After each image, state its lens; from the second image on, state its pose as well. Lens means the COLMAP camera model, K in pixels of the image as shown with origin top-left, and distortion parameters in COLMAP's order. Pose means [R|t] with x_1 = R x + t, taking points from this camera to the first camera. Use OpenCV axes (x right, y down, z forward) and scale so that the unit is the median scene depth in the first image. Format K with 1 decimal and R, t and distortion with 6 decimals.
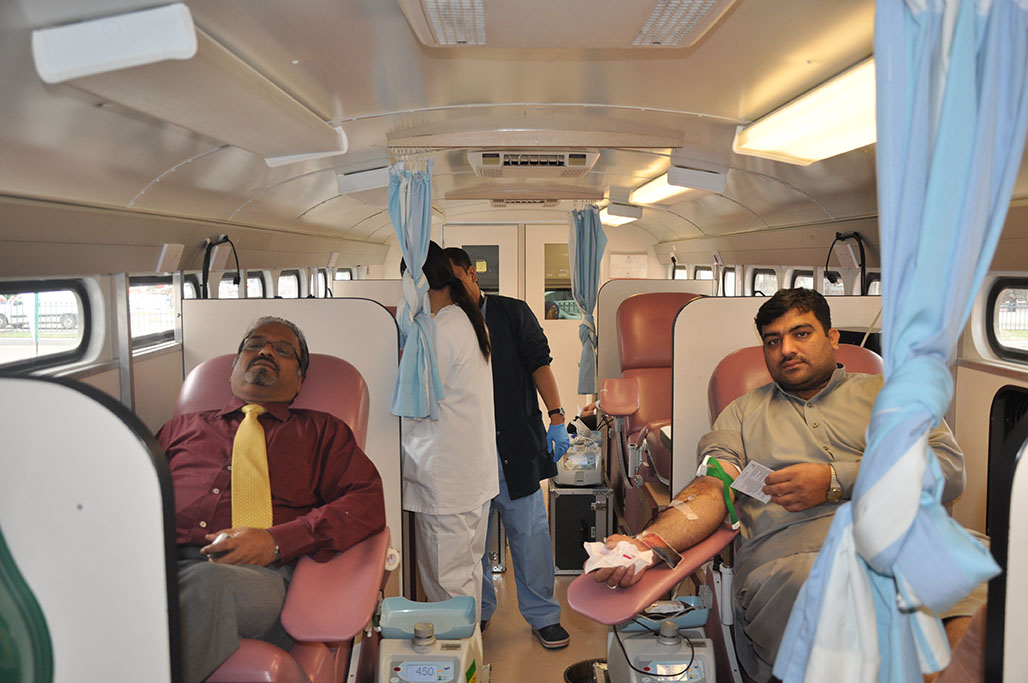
lens RADIAL K [[938.9, 0, 514.0], [0, 938.9, 341.5], [0, 0, 1]] dist [-0.053234, 0.004169]
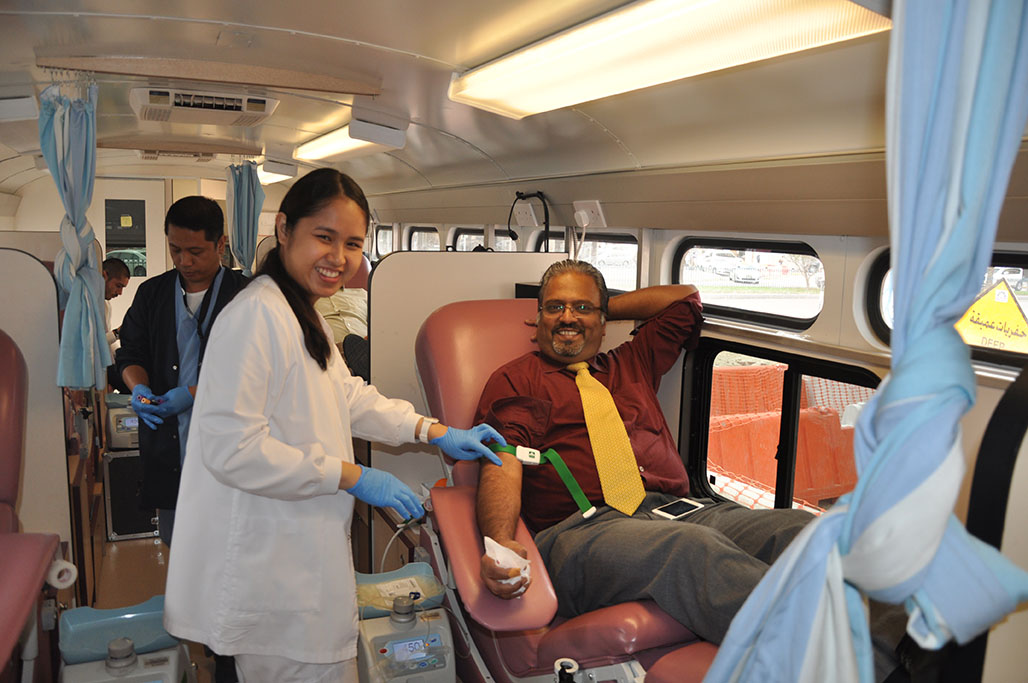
lens RADIAL K [[817.3, 0, 514.0], [0, 817.3, 341.5], [0, 0, 1]] dist [-0.173705, 0.159821]
pose [[0.904337, -0.028112, 0.425893, -0.045348], [0.003941, 0.998336, 0.057530, -0.001555], [-0.426802, -0.050348, 0.902943, 0.156465]]
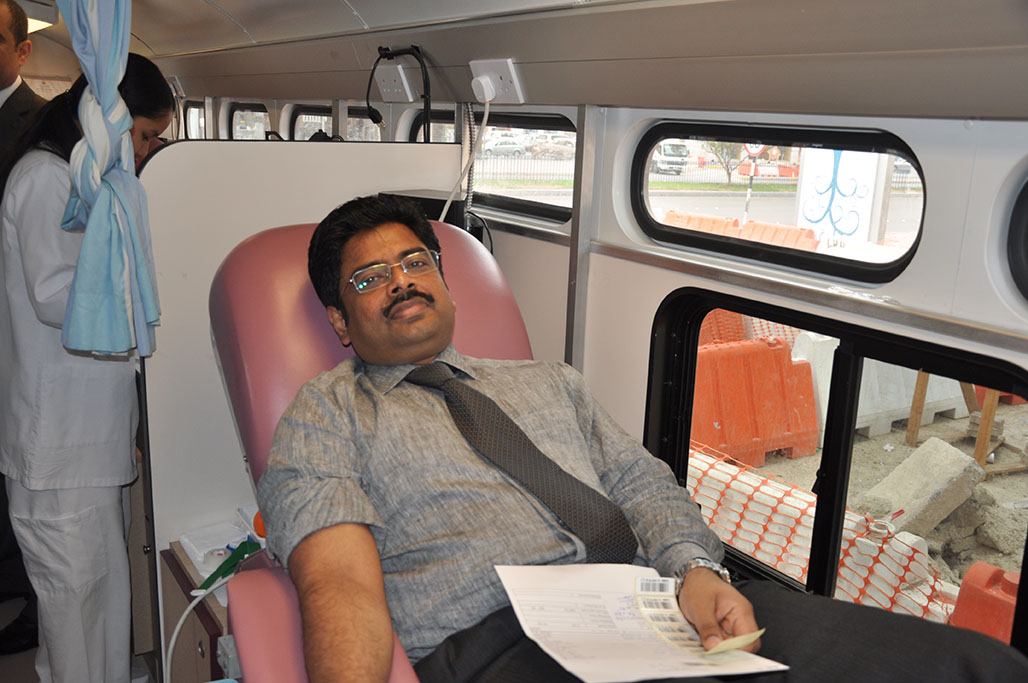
lens RADIAL K [[938.9, 0, 514.0], [0, 938.9, 341.5], [0, 0, 1]] dist [-0.053234, 0.004169]
pose [[0.838262, -0.087778, 0.538156, 0.042640], [0.000183, 0.987003, 0.160704, -0.013967], [-0.545268, -0.134614, 0.827383, 0.331902]]
